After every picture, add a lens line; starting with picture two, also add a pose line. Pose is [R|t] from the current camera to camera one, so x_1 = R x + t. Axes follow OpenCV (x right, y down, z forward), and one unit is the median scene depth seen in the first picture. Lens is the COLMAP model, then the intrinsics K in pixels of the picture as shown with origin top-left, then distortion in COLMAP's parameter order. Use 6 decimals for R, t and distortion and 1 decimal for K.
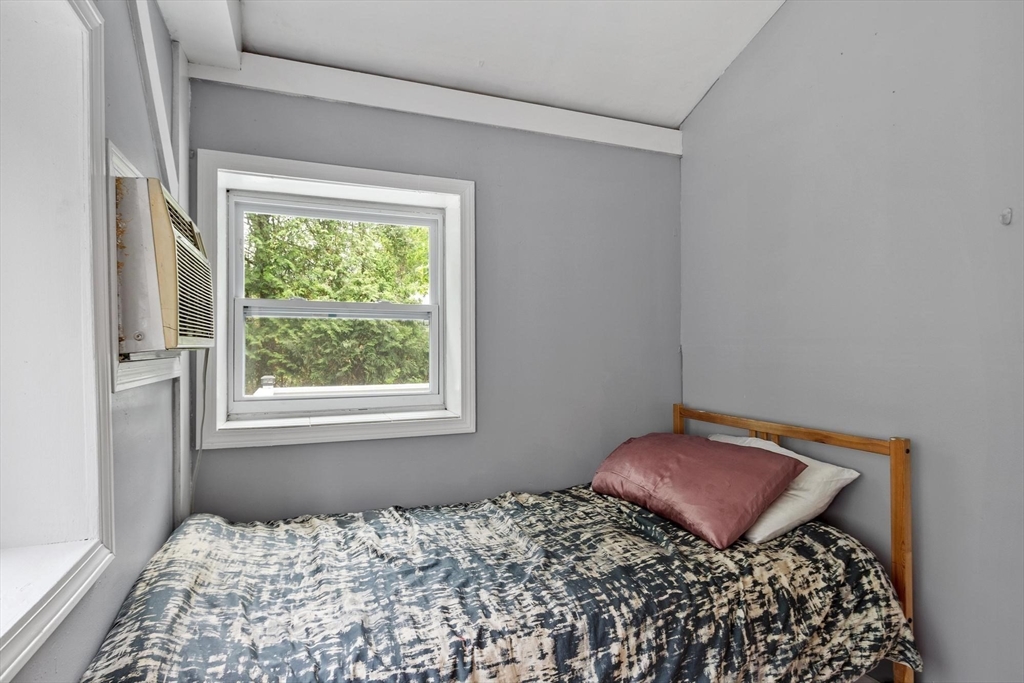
lens RADIAL K [[537.6, 0, 501.7], [0, 537.6, 340.8], [0, 0, 1]] dist [0.003427, -0.003500]
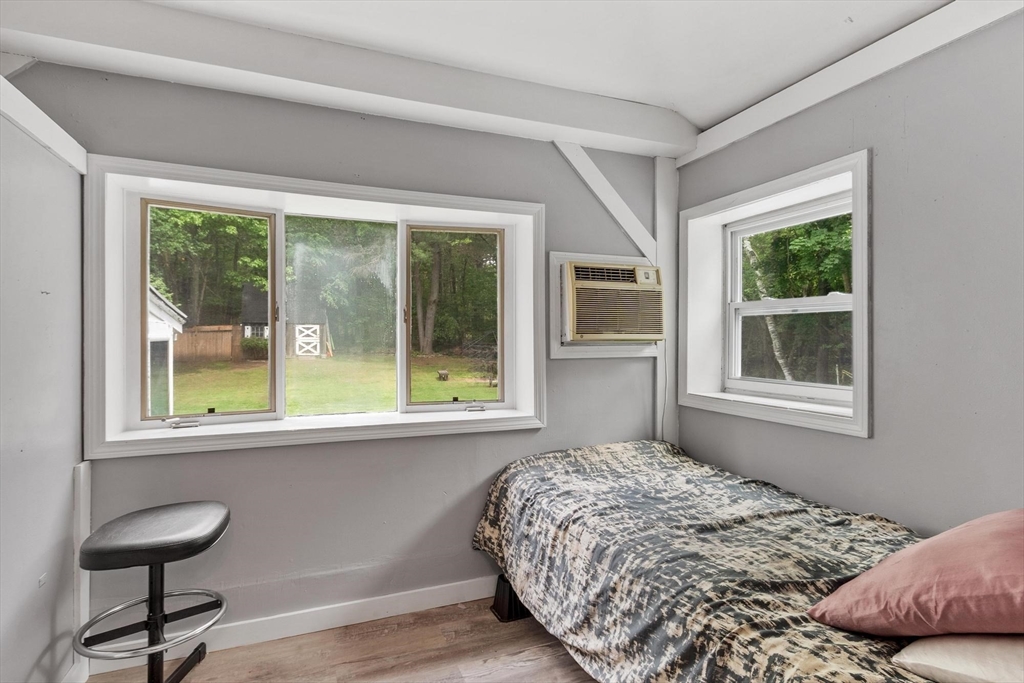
lens RADIAL K [[537.5, 0, 503.5], [0, 537.5, 344.1], [0, 0, 1]] dist [0.005319, 0.000162]
pose [[-0.017411, 0.016087, -0.999719, 1.302543], [0.008398, 0.999838, 0.015942, -0.003021], [0.999813, -0.008118, -0.017543, 0.670046]]
